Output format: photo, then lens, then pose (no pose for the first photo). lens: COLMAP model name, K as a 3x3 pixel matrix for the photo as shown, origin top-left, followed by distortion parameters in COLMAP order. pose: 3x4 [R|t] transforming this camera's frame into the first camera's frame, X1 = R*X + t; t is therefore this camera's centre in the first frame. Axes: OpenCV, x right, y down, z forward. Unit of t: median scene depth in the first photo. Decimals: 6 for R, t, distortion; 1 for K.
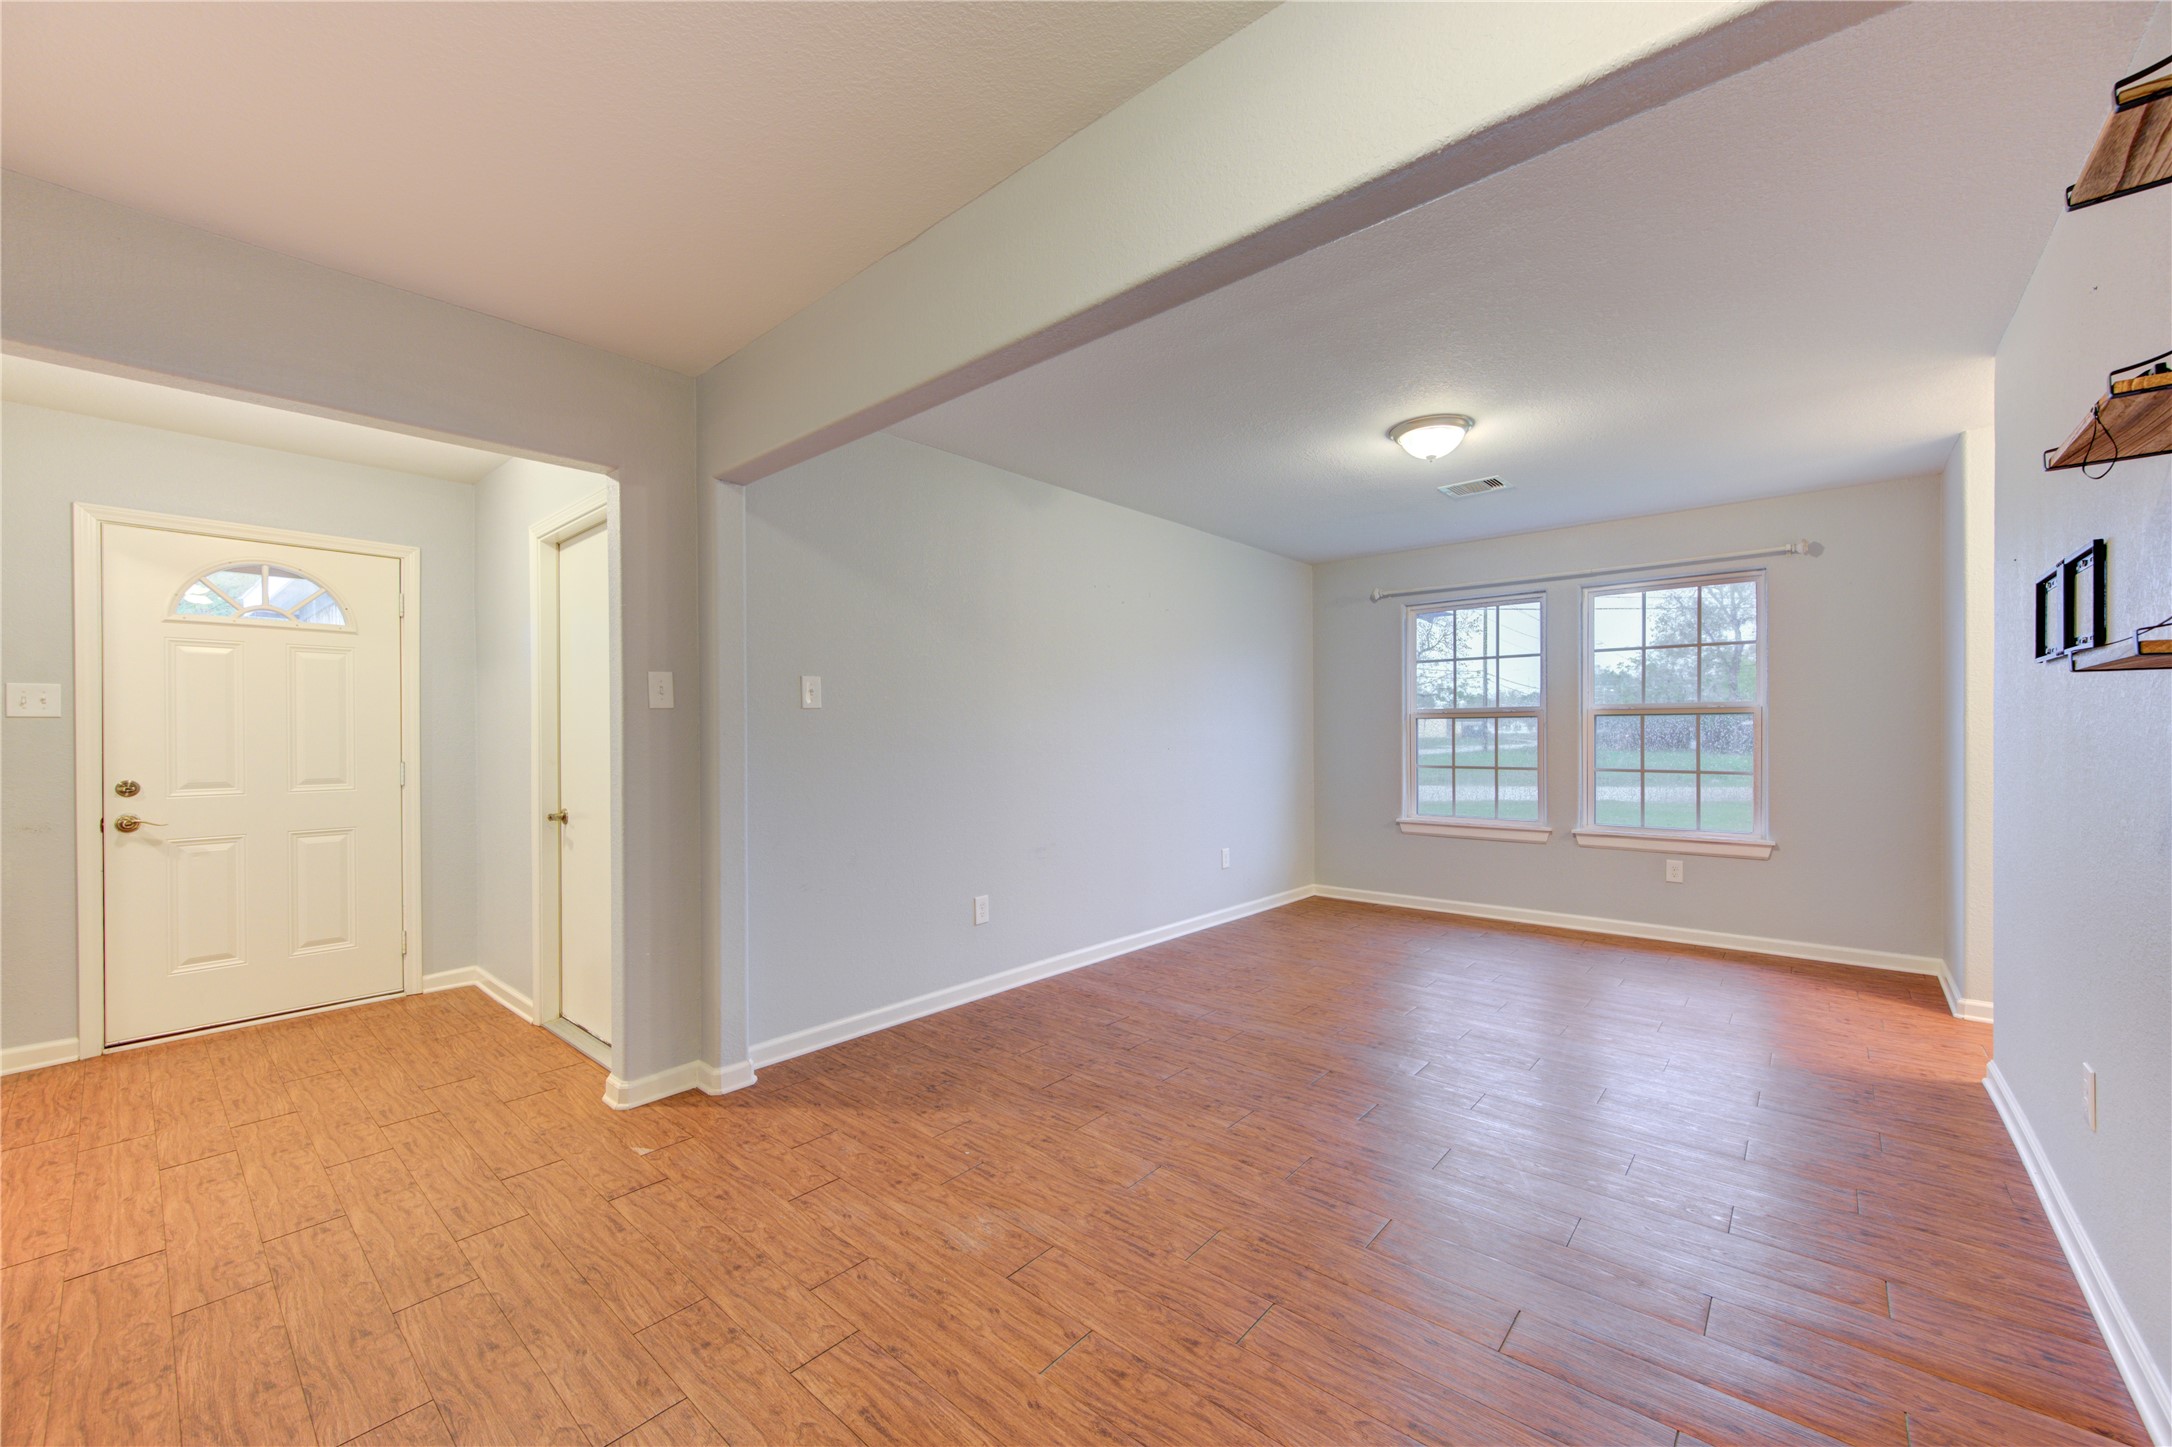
lens RADIAL K [[853.3, 0, 1104.5], [0, 853.3, 729.6], [0, 0, 1]] dist [-0.000061, -0.000248]
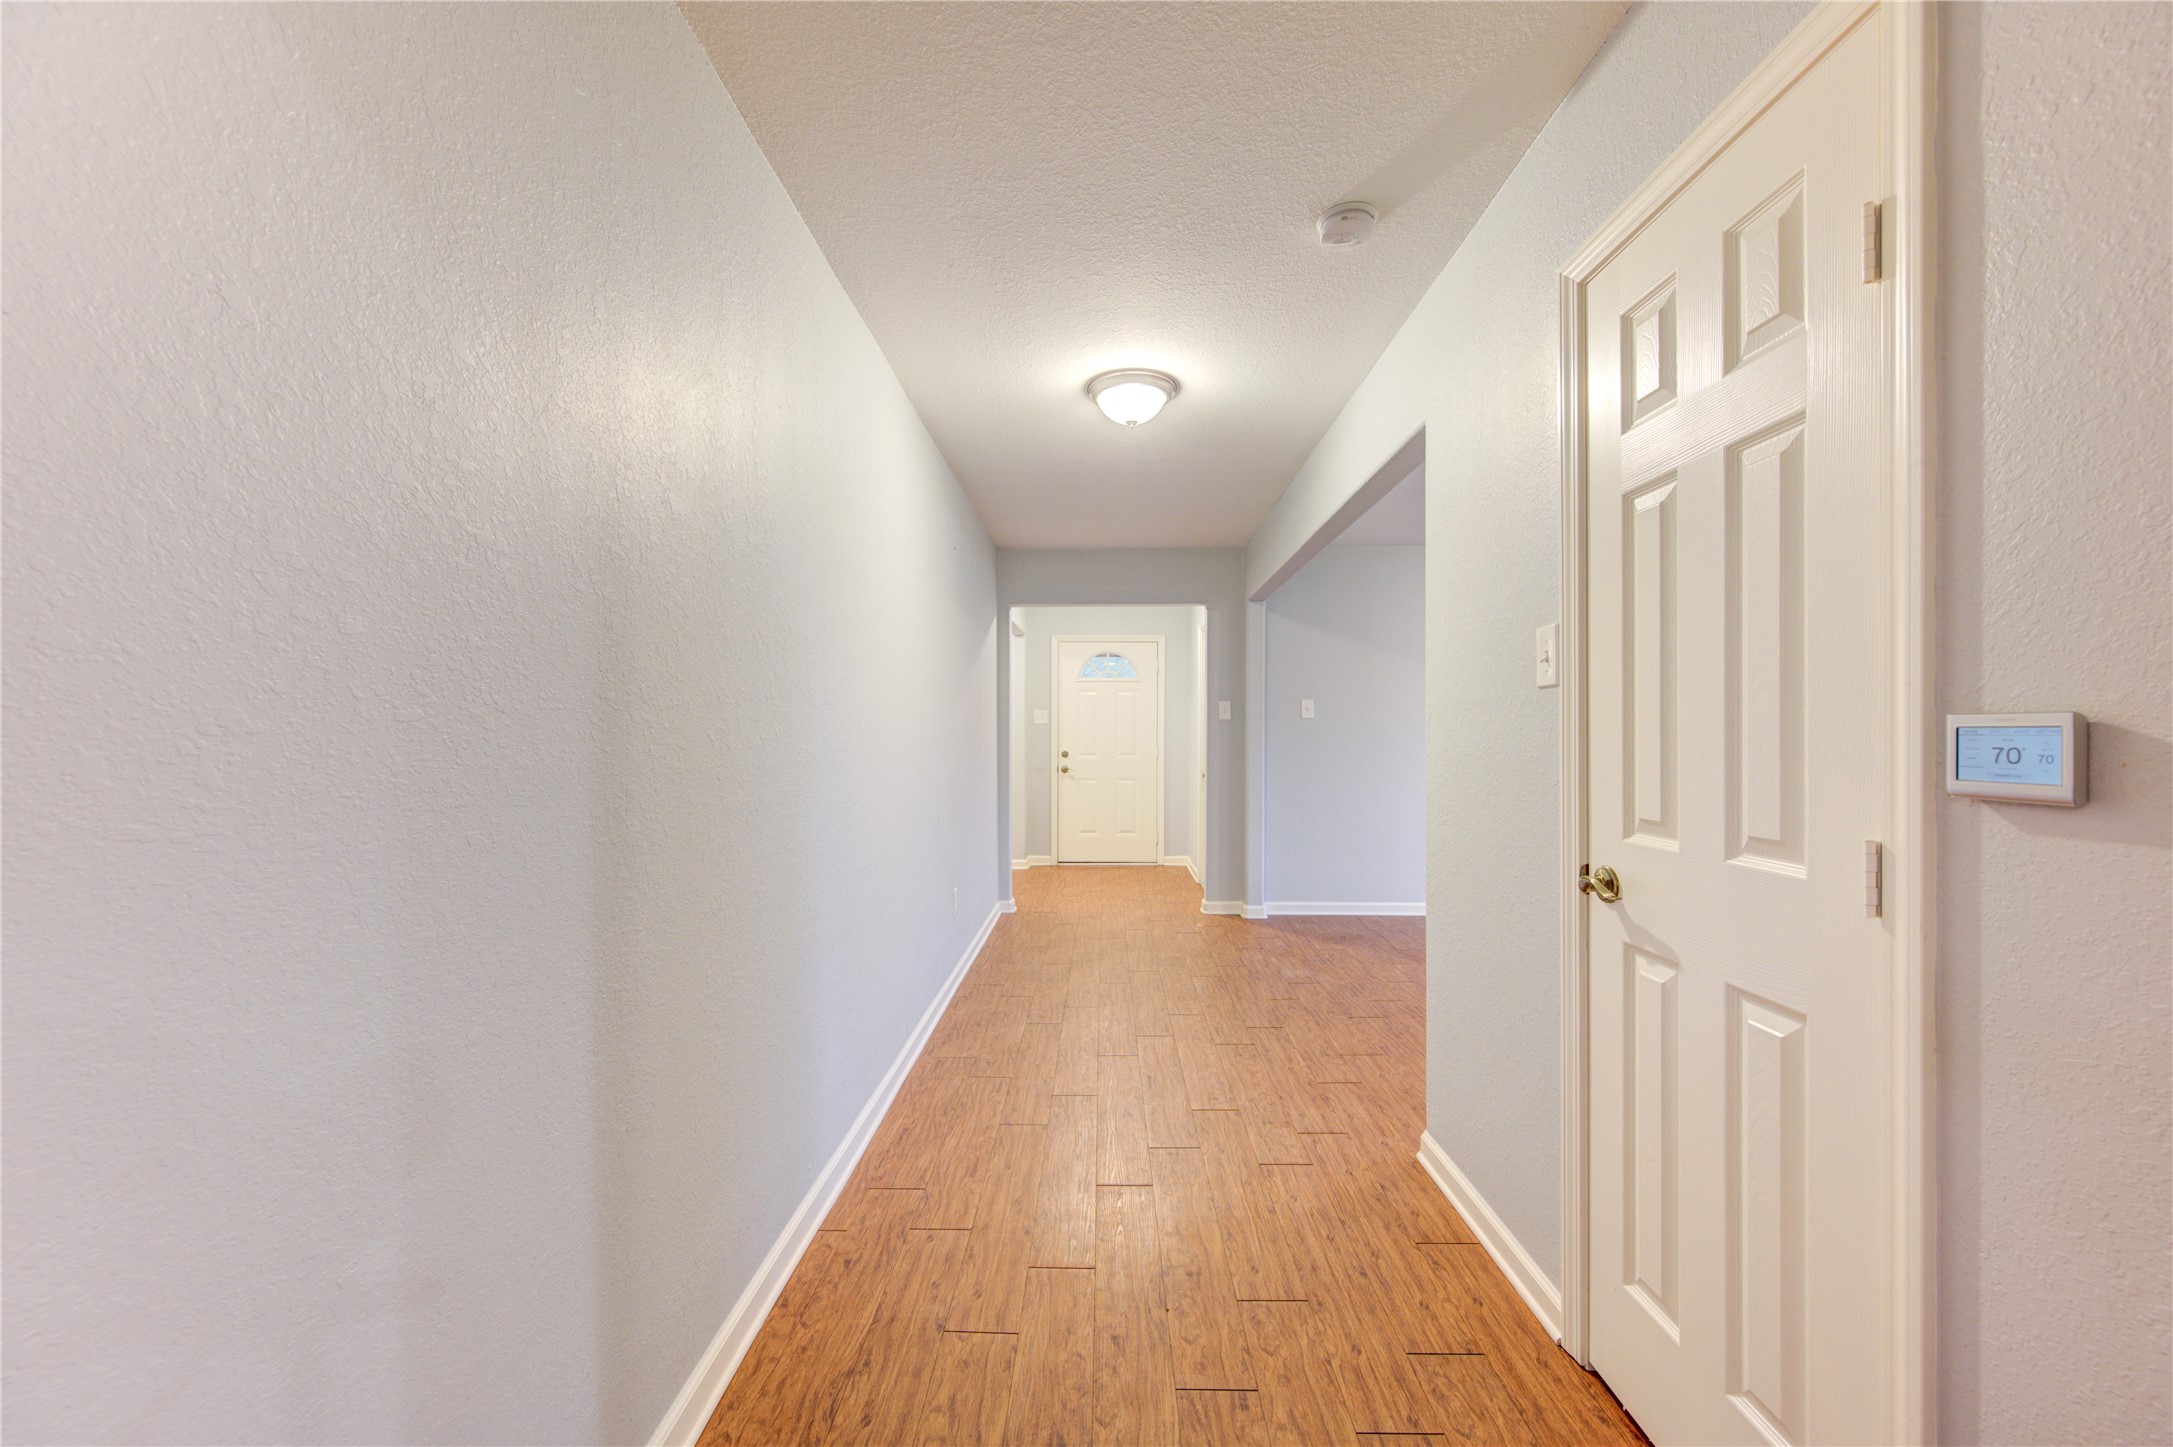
lens RADIAL K [[853.6, 0, 1072.6], [0, 853.6, 730.5], [0, 0, 1]] dist [-0.000061, -0.000248]
pose [[0.621515, 0.004053, -0.783391, 0.816743], [-0.003675, 0.999991, 0.002257, -0.003032], [0.783393, 0.001476, 0.621525, -0.513656]]
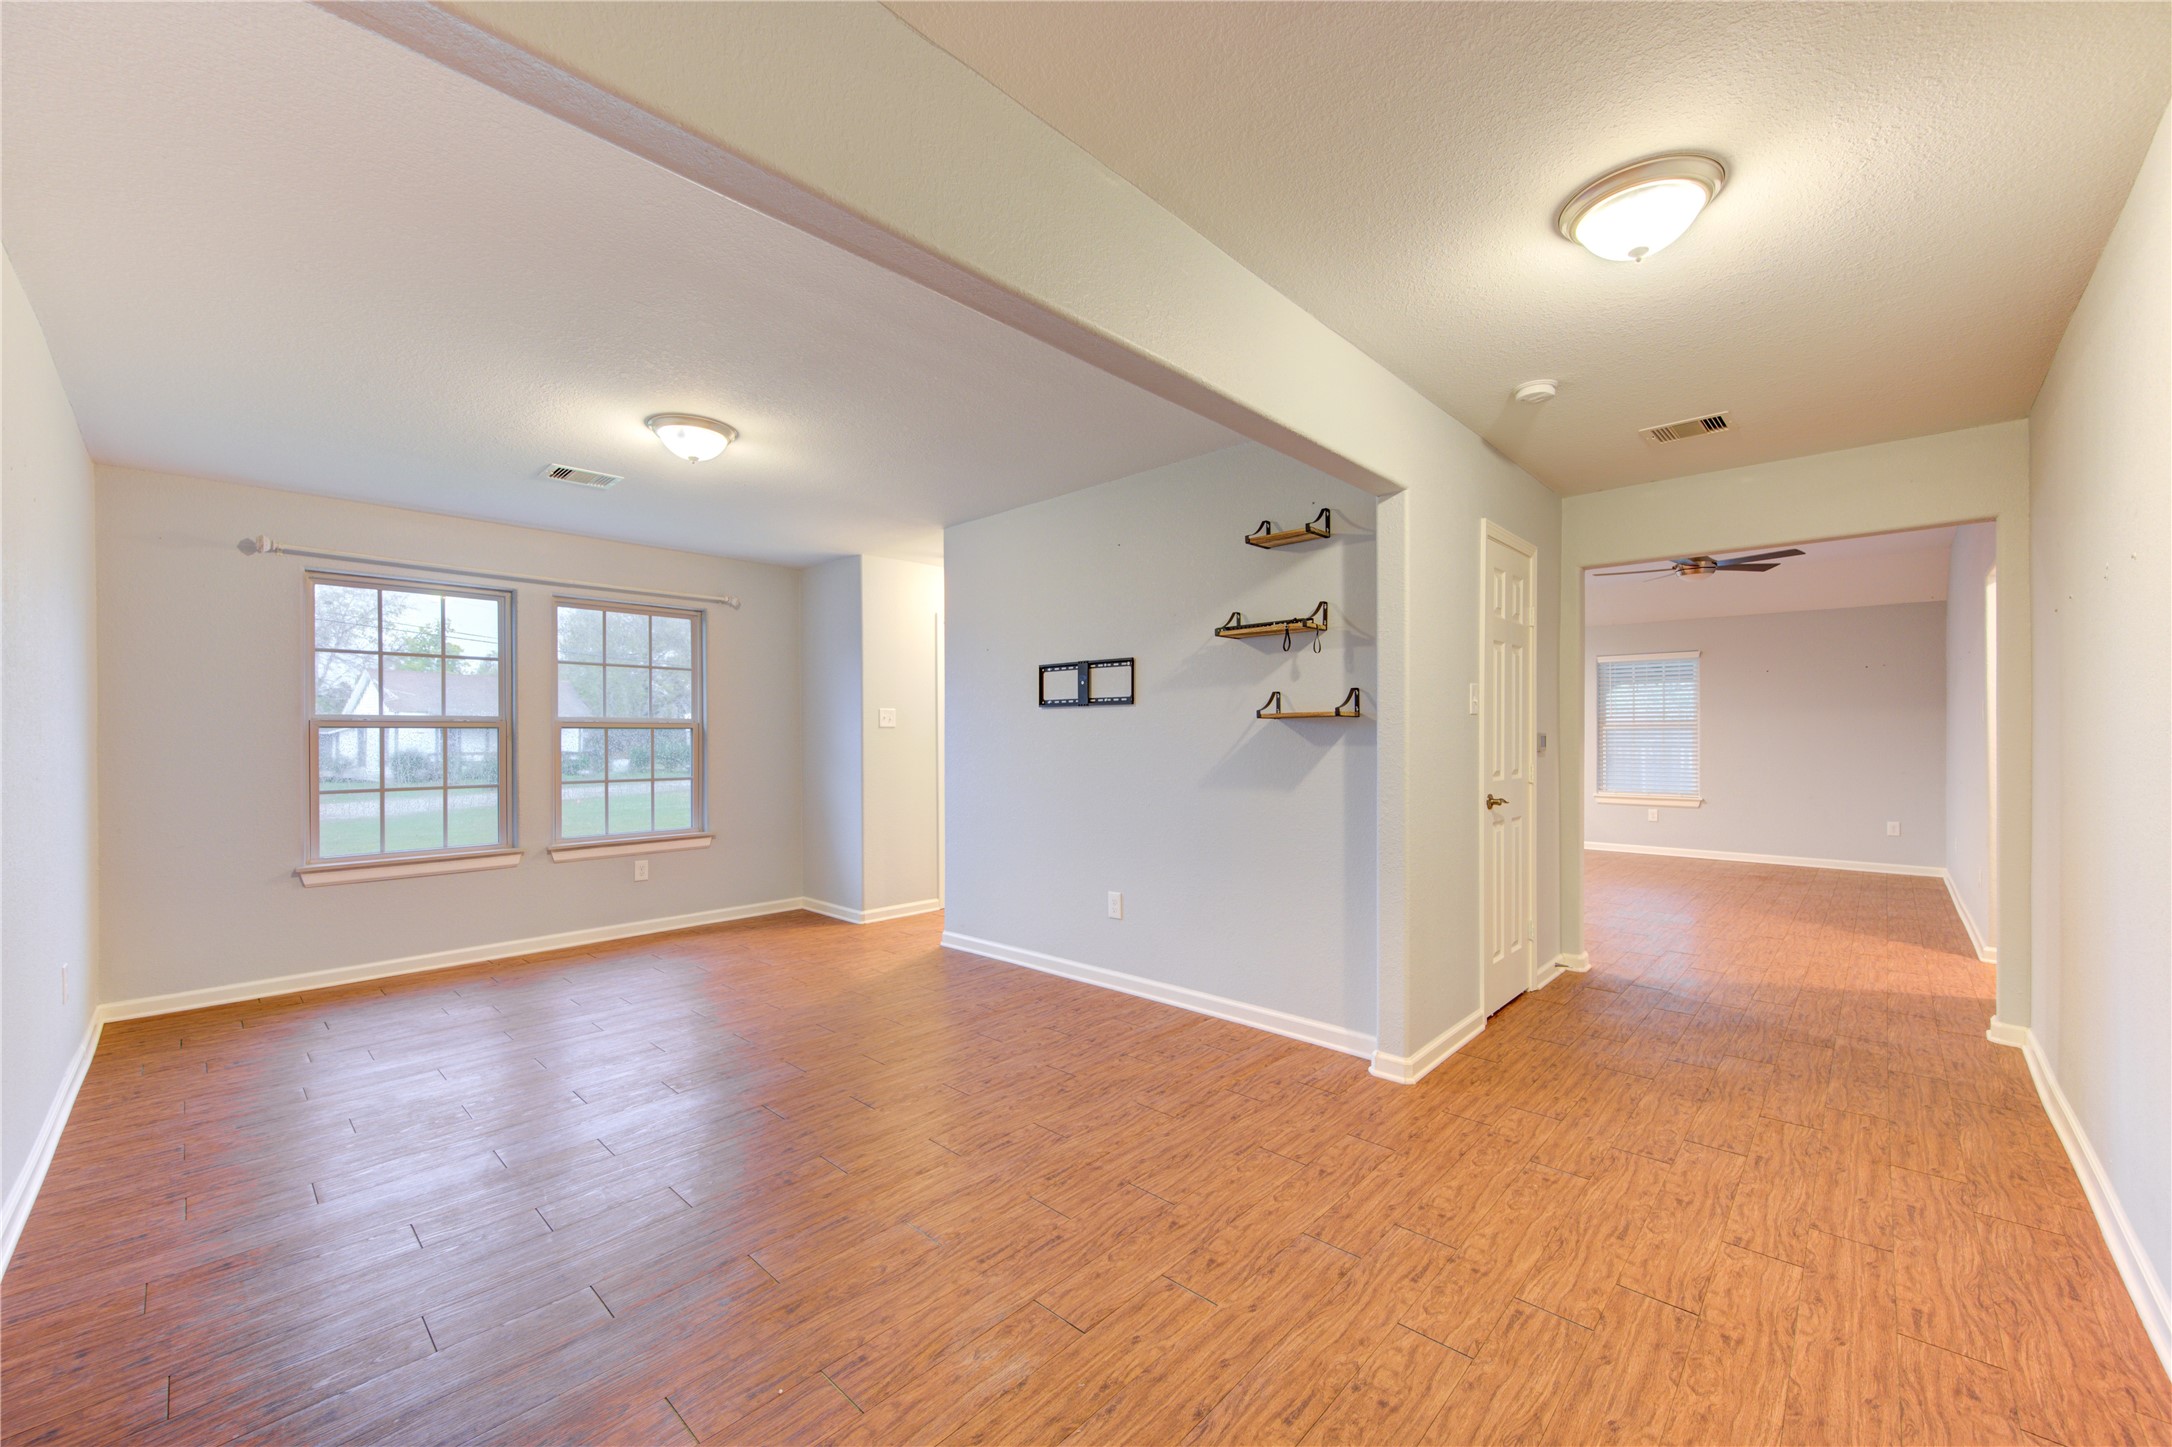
lens RADIAL K [[853.3, 0, 1084.9], [0, 853.3, 729.1], [0, 0, 1]] dist [-0.000061, -0.000248]
pose [[0.043017, 0.013834, 0.998979, -0.684066], [0.004313, 0.999892, -0.014033, 0.002263], [-0.999065, 0.004912, 0.042953, 0.626812]]
